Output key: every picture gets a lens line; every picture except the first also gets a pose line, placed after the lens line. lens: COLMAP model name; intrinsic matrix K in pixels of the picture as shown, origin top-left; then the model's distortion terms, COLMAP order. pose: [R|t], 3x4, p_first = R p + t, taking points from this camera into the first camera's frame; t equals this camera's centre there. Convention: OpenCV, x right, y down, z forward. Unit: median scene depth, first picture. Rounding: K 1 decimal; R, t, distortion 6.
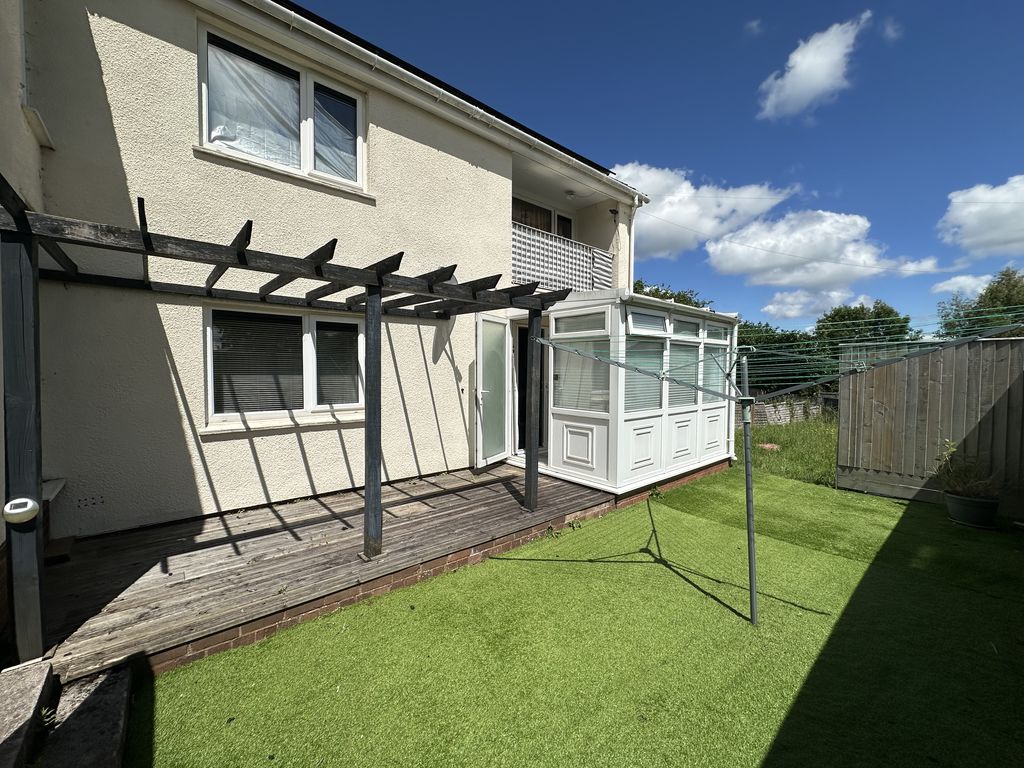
lens RADIAL K [[406.6, 0, 512.7], [0, 406.6, 384.9], [0, 0, 1]] dist [-0.000637, -0.000248]
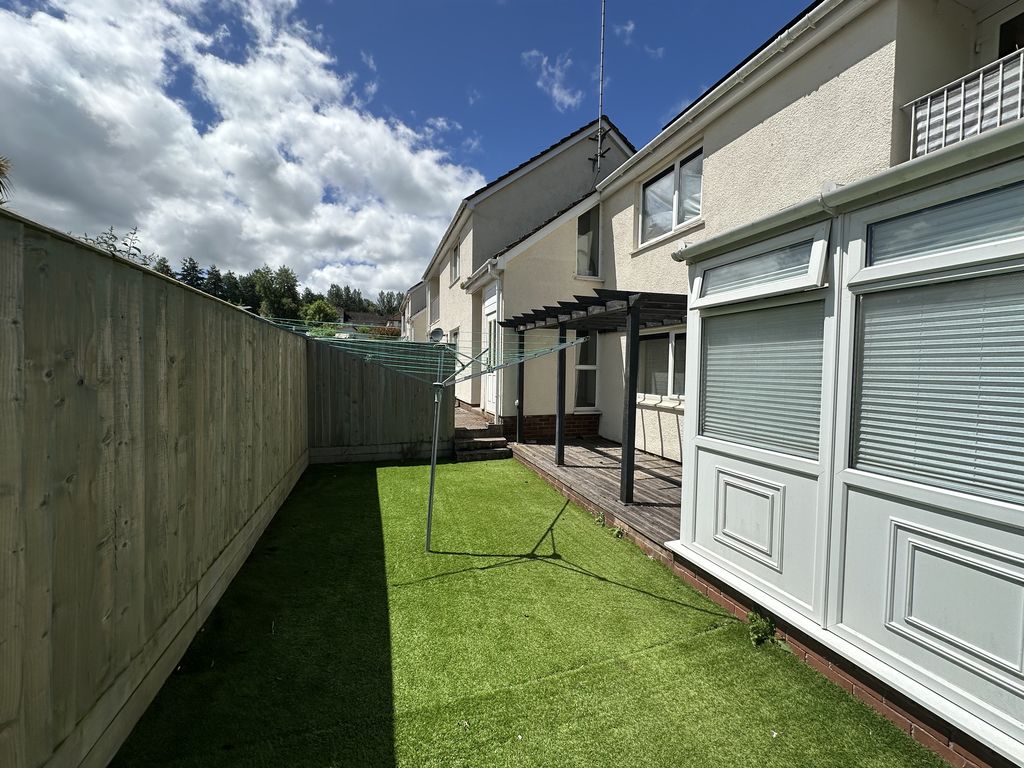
lens RADIAL K [[406.6, 0, 512.7], [0, 406.6, 384.9], [0, 0, 1]] dist [-0.000637, -0.000248]
pose [[-0.372865, 0.030497, -0.927384, 1.027981], [-0.050329, 0.997324, 0.053033, -0.029593], [0.926520, 0.066448, -0.370332, 1.028686]]
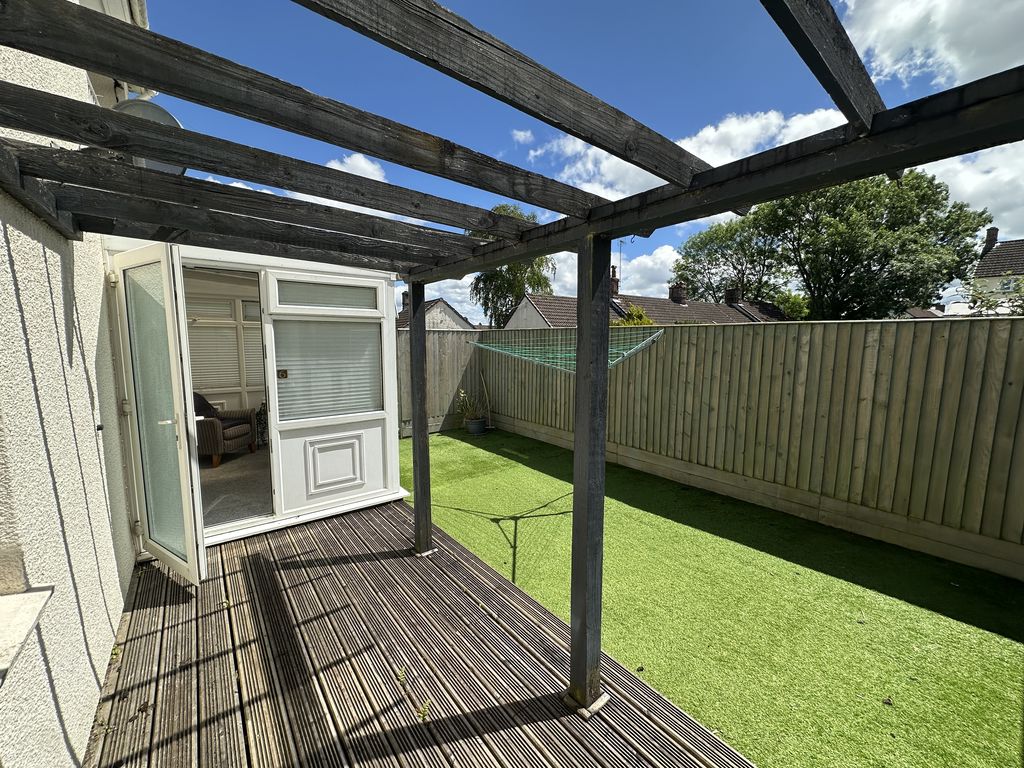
lens RADIAL K [[406.6, 0, 512.7], [0, 406.6, 384.9], [0, 0, 1]] dist [-0.000637, -0.000248]
pose [[0.041007, -0.114471, 0.992580, -0.622611], [0.033713, 0.993008, 0.113127, -0.074835], [-0.998590, 0.028824, 0.044579, 0.745149]]
